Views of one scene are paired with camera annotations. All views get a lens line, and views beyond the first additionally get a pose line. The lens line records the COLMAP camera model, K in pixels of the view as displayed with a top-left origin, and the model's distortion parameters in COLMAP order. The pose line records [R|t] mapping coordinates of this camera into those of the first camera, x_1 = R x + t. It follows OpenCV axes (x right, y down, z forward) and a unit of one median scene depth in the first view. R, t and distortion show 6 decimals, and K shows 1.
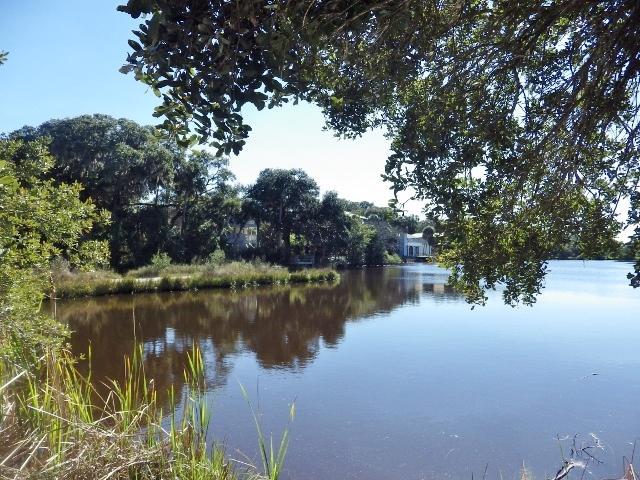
lens RADIAL K [[427.7, 0, 319.3], [0, 427.7, 237.1], [0, 0, 1]] dist [0.006028, -0.007206]
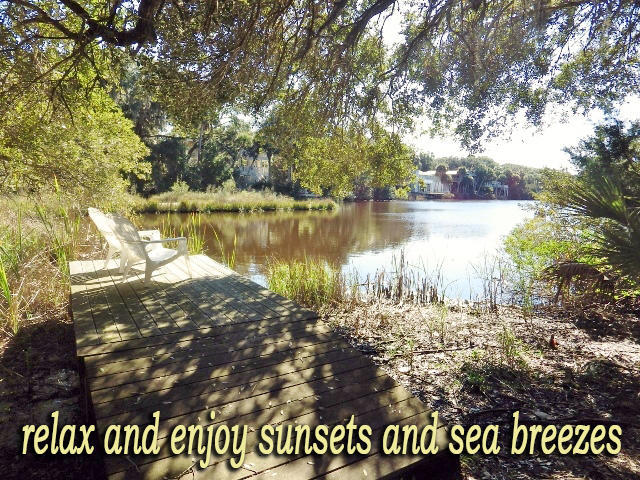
lens RADIAL K [[427.7, 0, 319.3], [0, 427.7, 237.1], [0, 0, 1]] dist [0.006028, -0.007206]
pose [[0.998715, 0.030306, -0.040610, 0.039682], [-0.023885, 0.988369, 0.150189, 0.003535], [0.044689, -0.149026, 0.987823, -0.098866]]
